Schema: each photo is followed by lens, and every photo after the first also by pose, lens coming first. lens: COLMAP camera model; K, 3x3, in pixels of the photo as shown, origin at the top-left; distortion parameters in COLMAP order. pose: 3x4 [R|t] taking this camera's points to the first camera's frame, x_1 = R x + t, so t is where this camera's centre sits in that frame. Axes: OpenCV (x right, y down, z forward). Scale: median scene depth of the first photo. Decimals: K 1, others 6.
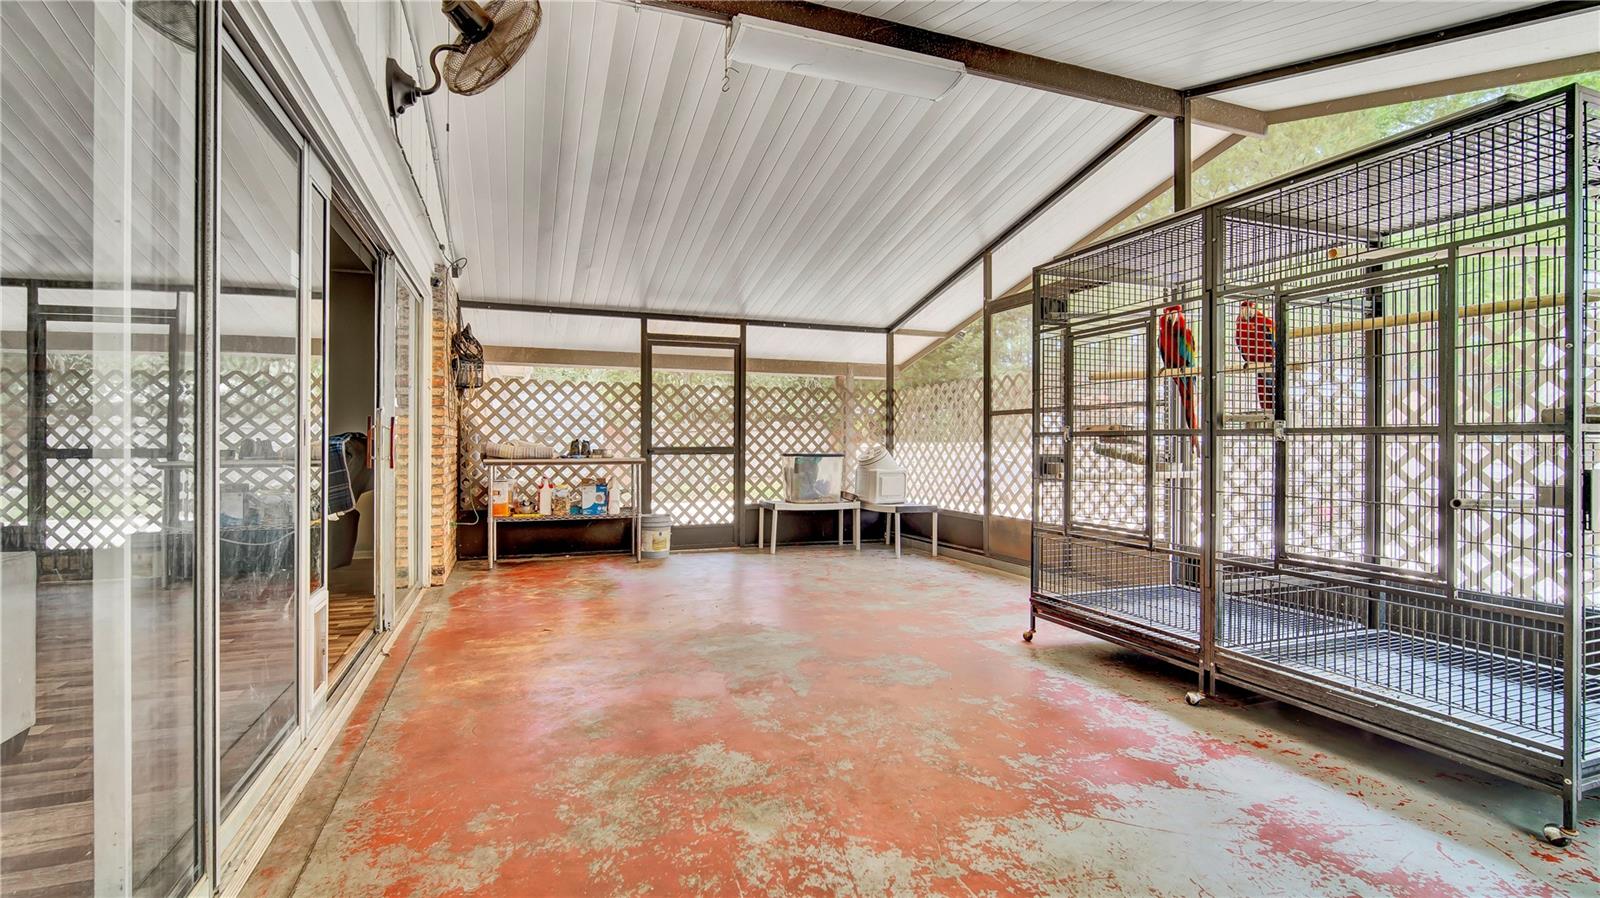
lens RADIAL K [[718.7, 0, 787.2], [0, 718.7, 453.1], [0, 0, 1]] dist [-0.003083, 0.000769]
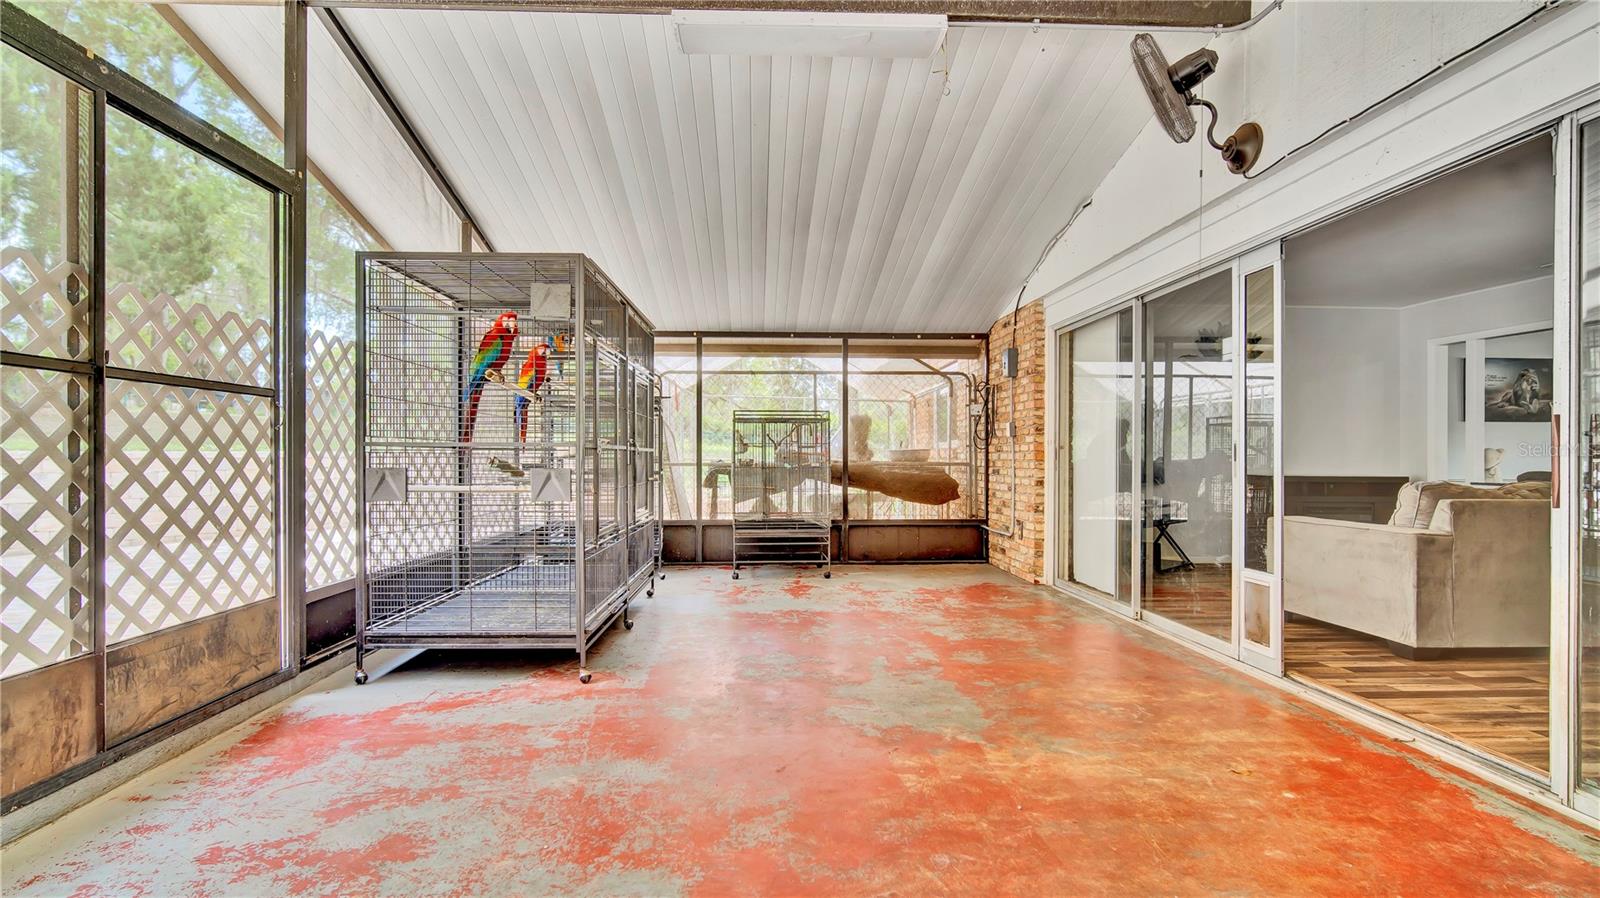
lens RADIAL K [[718.7, 0, 787.2], [0, 718.7, 453.1], [0, 0, 1]] dist [-0.003083, 0.000769]
pose [[-0.949762, -0.005455, 0.312924, -0.192915], [-0.002814, 0.999957, 0.008892, -0.027843], [-0.312959, 0.007565, -0.949737, 2.036648]]
